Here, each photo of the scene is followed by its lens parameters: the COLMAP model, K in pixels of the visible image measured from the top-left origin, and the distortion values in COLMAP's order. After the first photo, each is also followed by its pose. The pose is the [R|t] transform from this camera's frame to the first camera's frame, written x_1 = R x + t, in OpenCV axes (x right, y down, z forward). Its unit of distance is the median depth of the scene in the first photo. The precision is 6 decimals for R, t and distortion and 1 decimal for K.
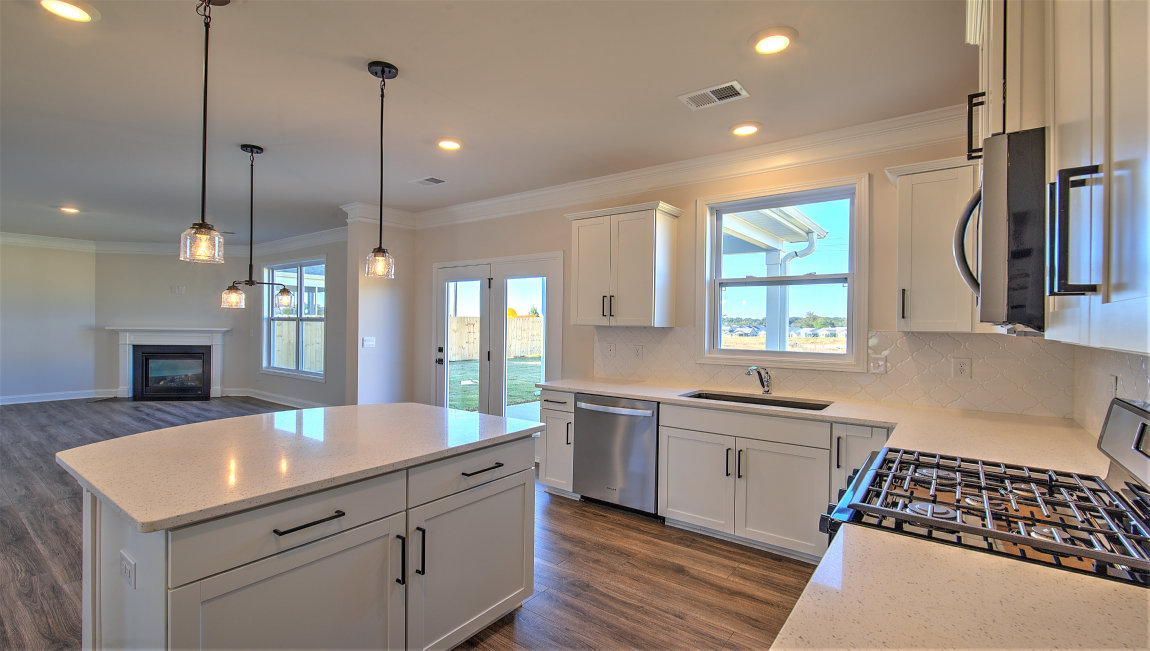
lens RADIAL K [[506.6, 0, 575.0], [0, 506.6, 325.5], [0, 0, 1]] dist [-0.000099, -0.002898]
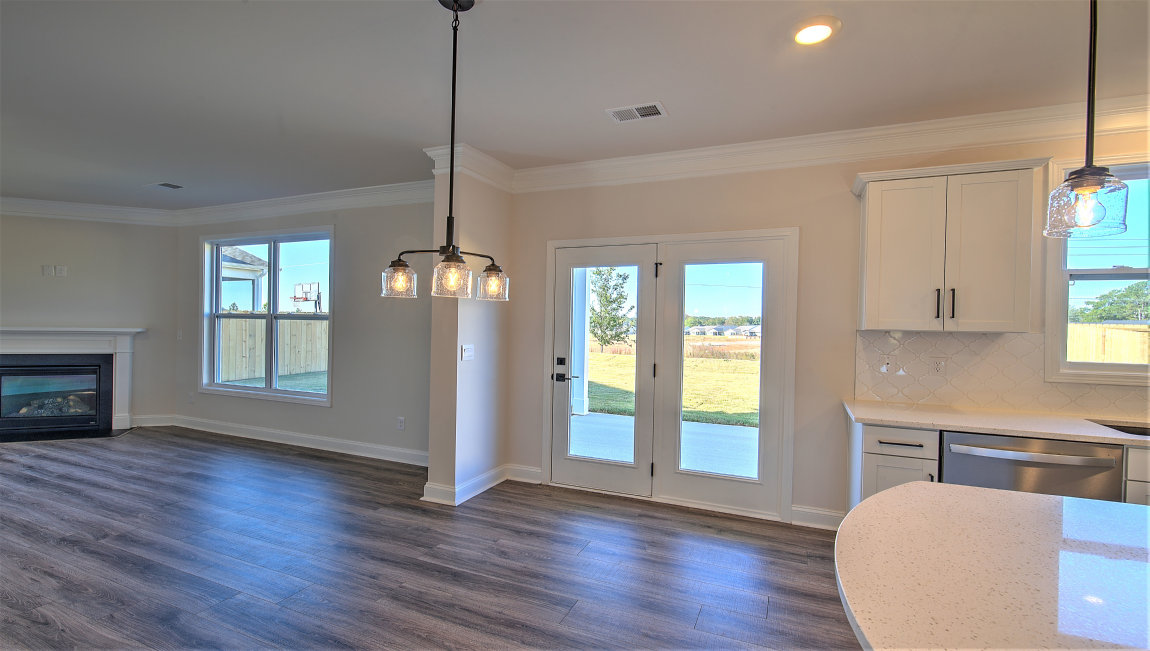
lens RADIAL K [[506.6, 0, 575.0], [0, 506.6, 325.5], [0, 0, 1]] dist [-0.000099, -0.002898]
pose [[0.972710, 0.002935, 0.232006, -0.626640], [-0.003970, 0.999984, 0.003997, -0.009035], [-0.231991, -0.004809, 0.972706, 0.446392]]
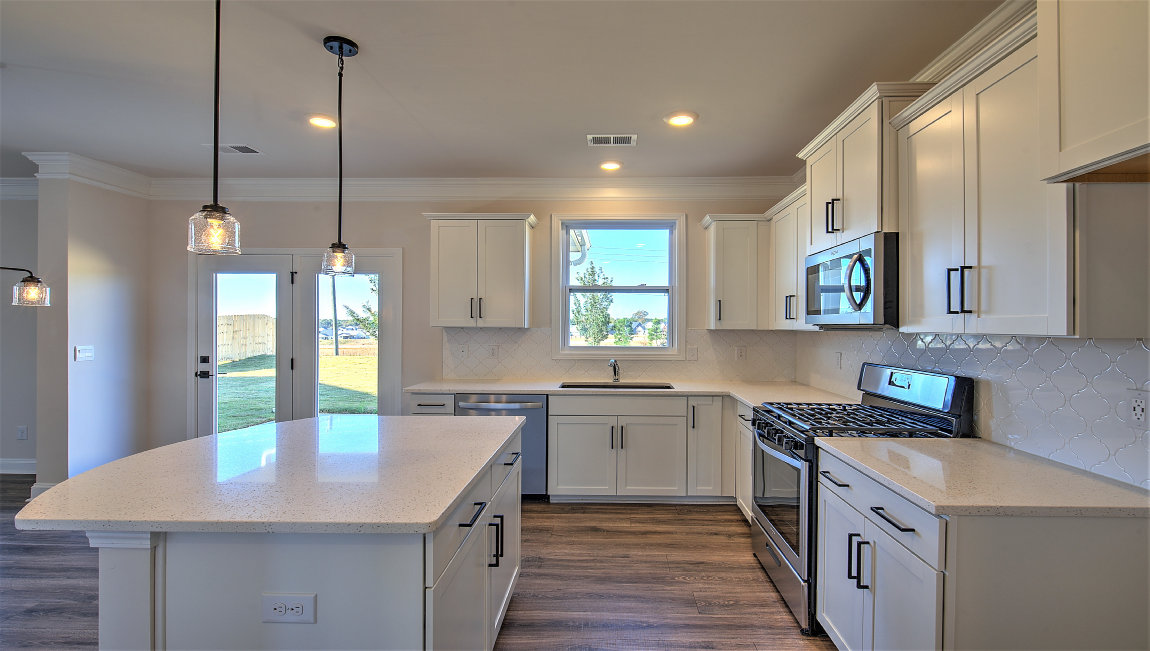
lens RADIAL K [[533.8, 0, 594.3], [0, 533.8, 325.0], [0, 0, 1]] dist [0.002392, 0.000764]
pose [[0.816979, -0.006466, 0.576631, -0.377908], [0.006787, 0.999976, 0.001598, -0.003782], [-0.576627, 0.002608, 0.817003, -0.027030]]
